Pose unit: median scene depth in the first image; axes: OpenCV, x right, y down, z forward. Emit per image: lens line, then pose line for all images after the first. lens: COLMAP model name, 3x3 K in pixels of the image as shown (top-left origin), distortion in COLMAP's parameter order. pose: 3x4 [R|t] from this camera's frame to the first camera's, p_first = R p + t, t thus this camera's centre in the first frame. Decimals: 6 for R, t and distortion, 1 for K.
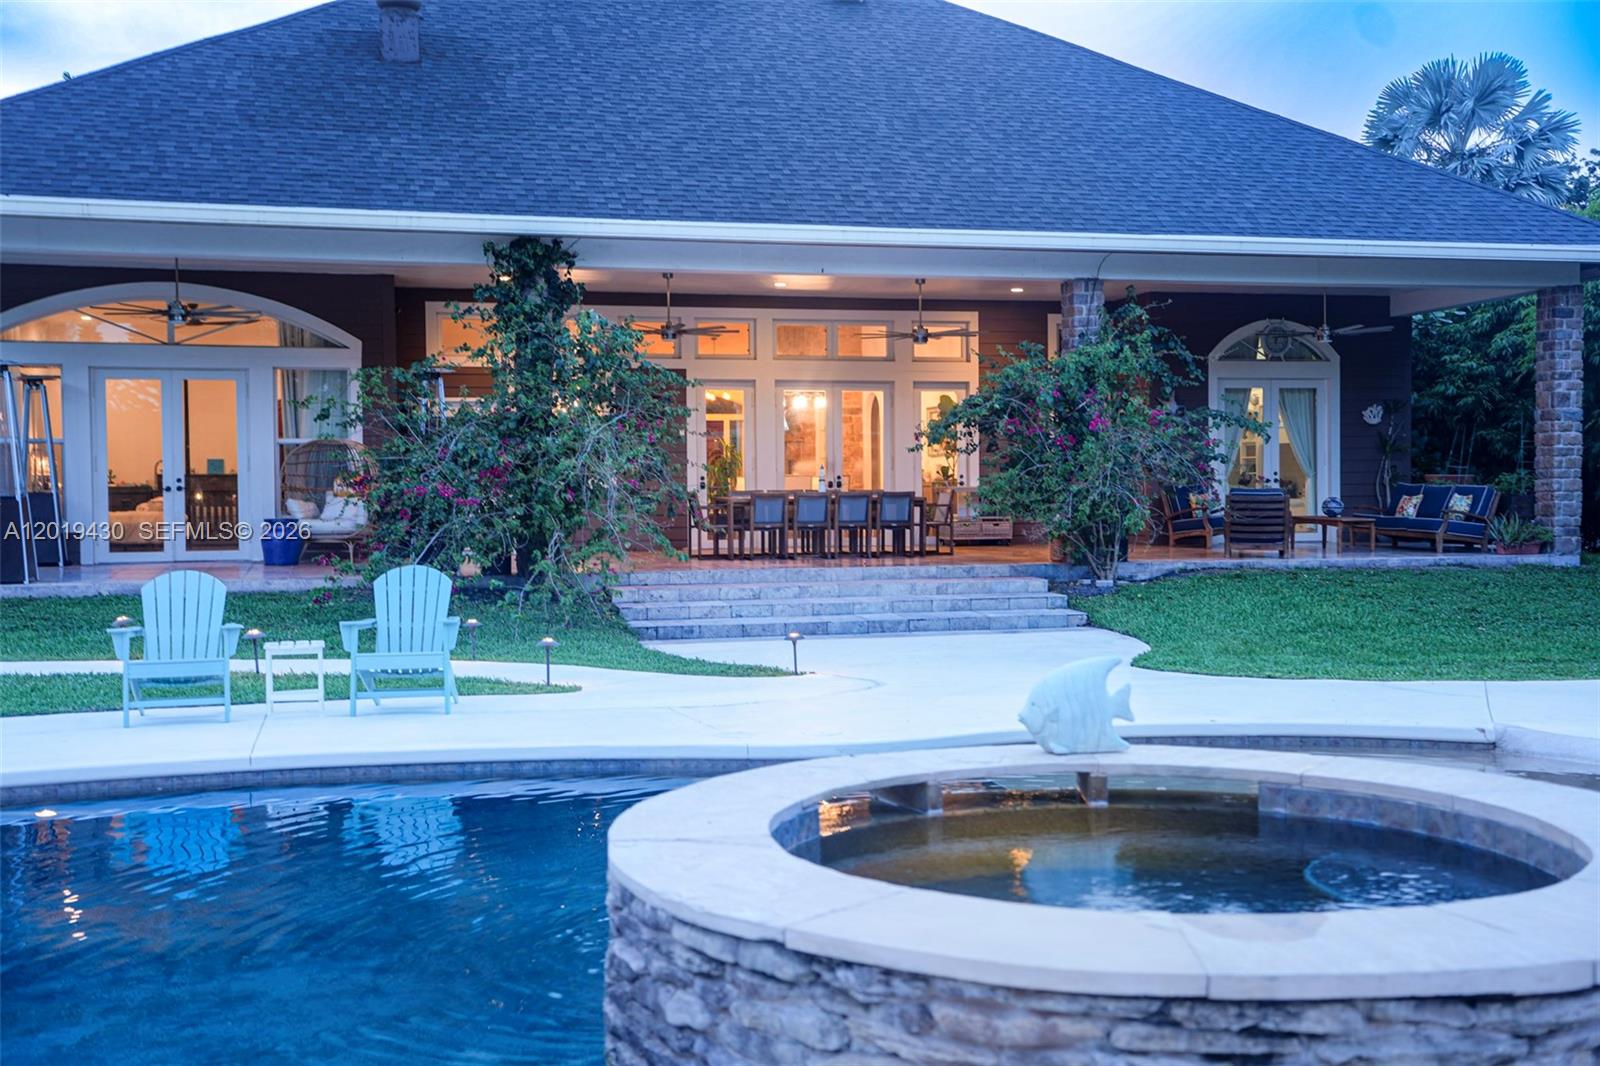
lens RADIAL K [[1739.5, 0, 792.7], [0, 1739.5, 535.9], [0, 0, 1]] dist [0.054989, 0.187175]
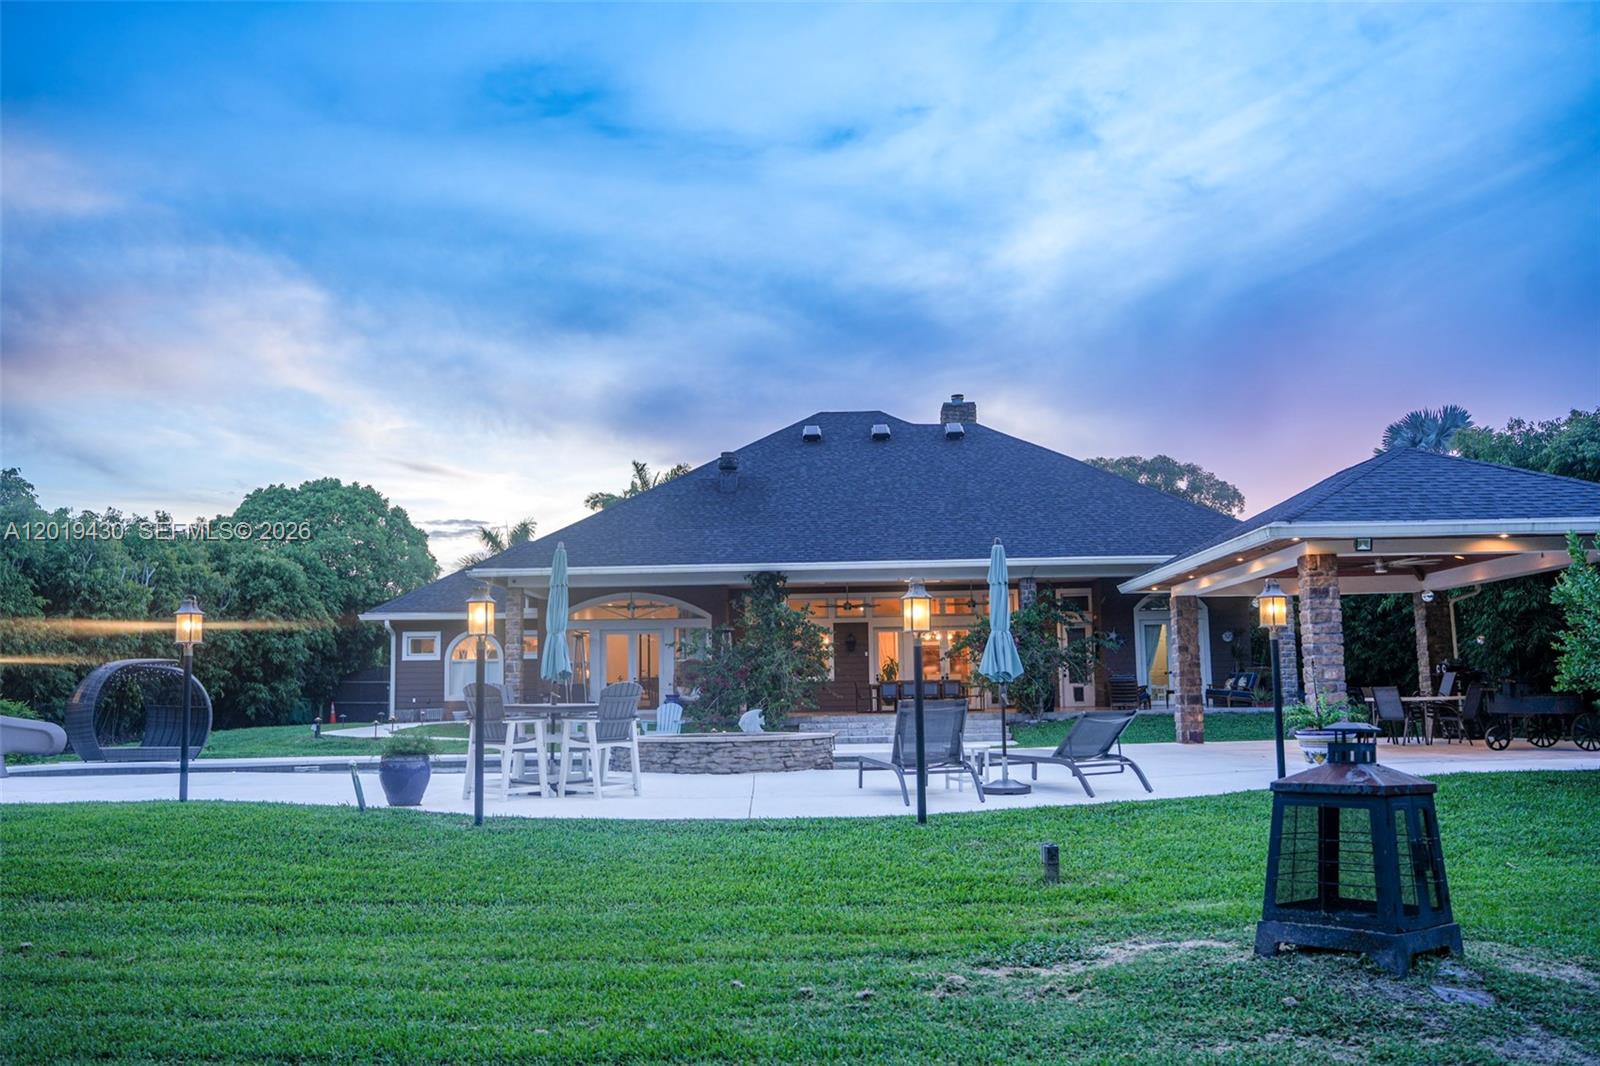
lens RADIAL K [[1295.3, 0, 796.7], [0, 1295.3, 538.2], [0, 0, 1]] dist [-0.103771, 0.079295]
pose [[0.960132, -0.041526, -0.276446, 0.311453], [0.000729, 0.989274, -0.146071, 0.031905], [0.279546, 0.140046, 0.949864, -0.537091]]
